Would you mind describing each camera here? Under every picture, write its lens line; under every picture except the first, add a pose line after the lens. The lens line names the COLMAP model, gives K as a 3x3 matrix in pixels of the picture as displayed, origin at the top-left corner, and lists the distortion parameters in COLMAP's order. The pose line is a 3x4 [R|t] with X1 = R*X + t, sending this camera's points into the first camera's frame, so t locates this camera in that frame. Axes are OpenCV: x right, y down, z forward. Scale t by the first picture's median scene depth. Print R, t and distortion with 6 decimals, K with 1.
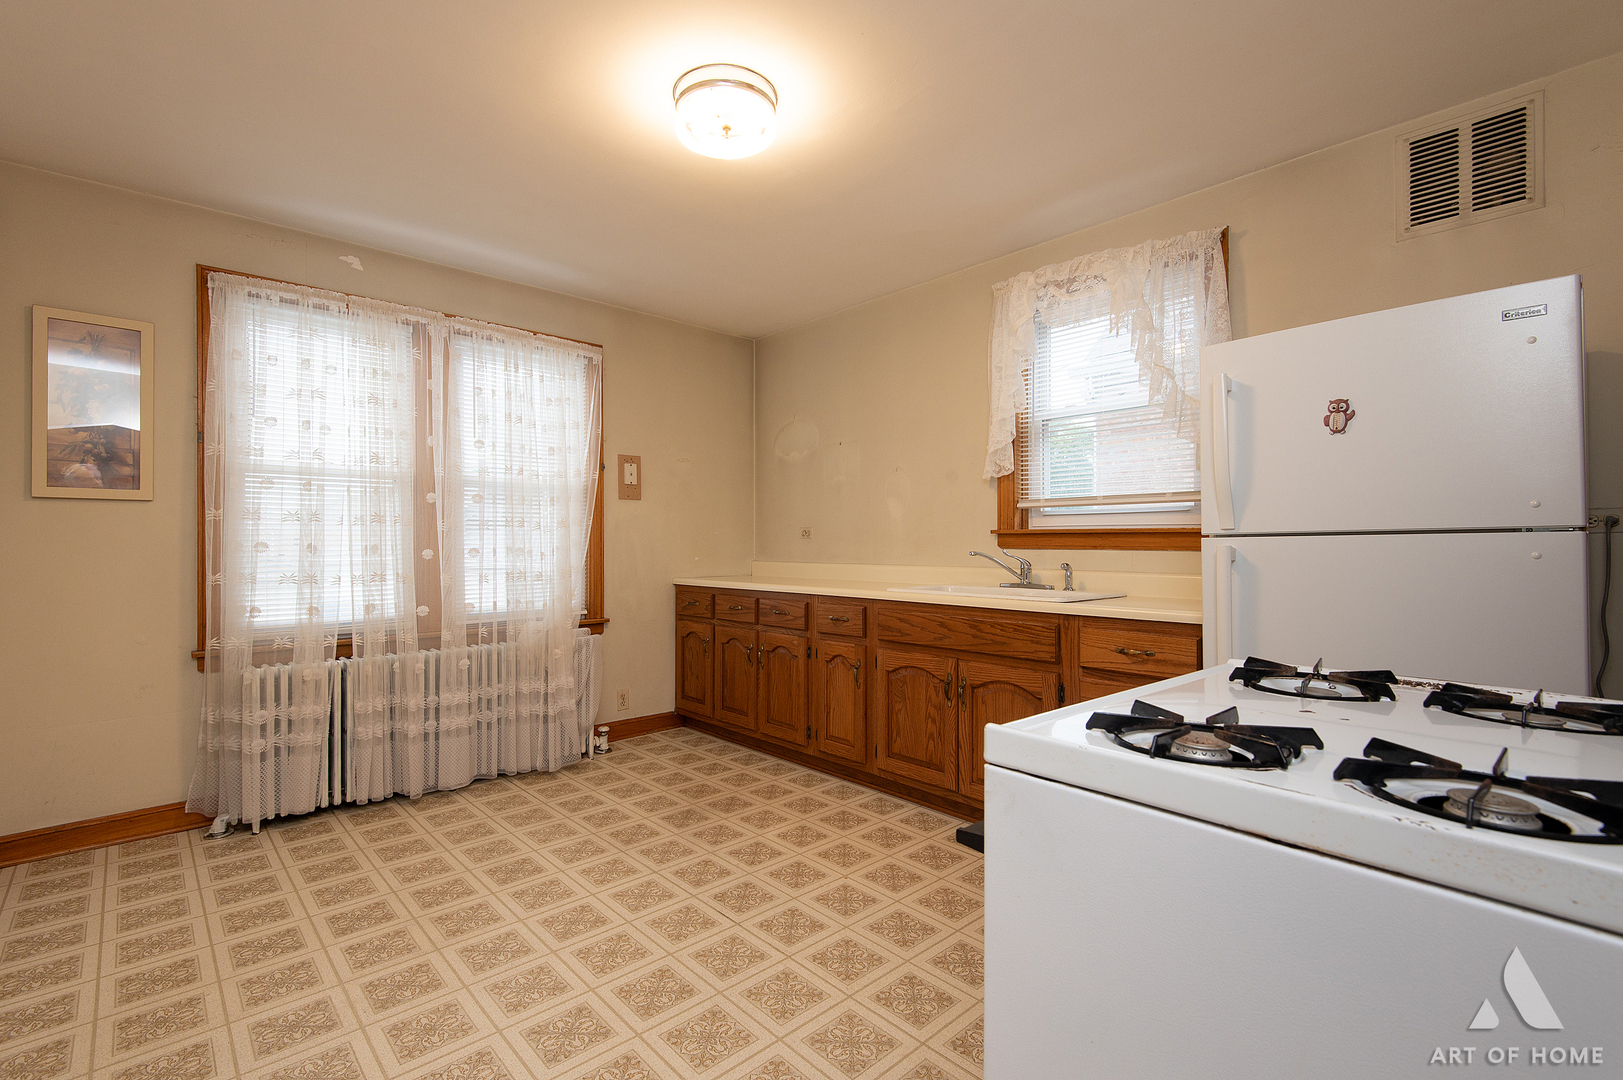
lens RADIAL K [[727.8, 0, 808.8], [0, 727.8, 539.9], [0, 0, 1]] dist [0.037614, -0.018124]
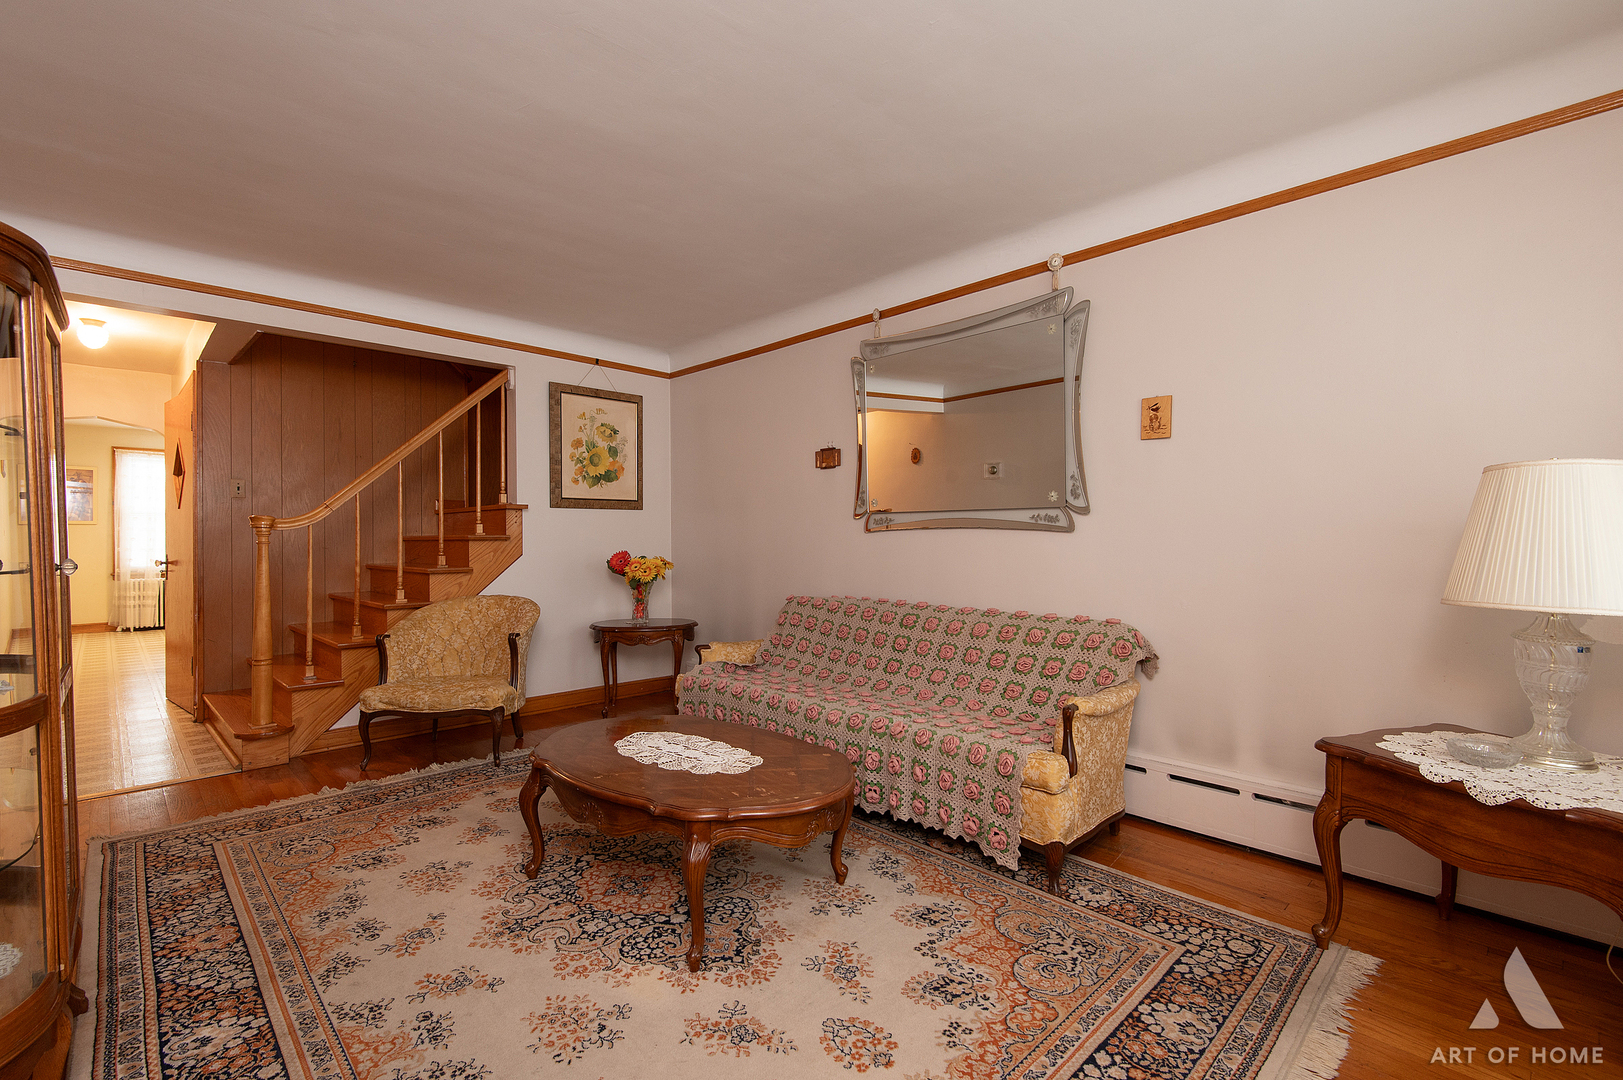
lens RADIAL K [[727.8, 0, 808.8], [0, 727.8, 539.9], [0, 0, 1]] dist [0.037614, -0.018124]
pose [[0.997491, -0.015329, 0.069113, 1.805536], [0.016599, 0.999703, -0.017830, 0.111922], [-0.068819, 0.018932, 0.997450, -2.217335]]
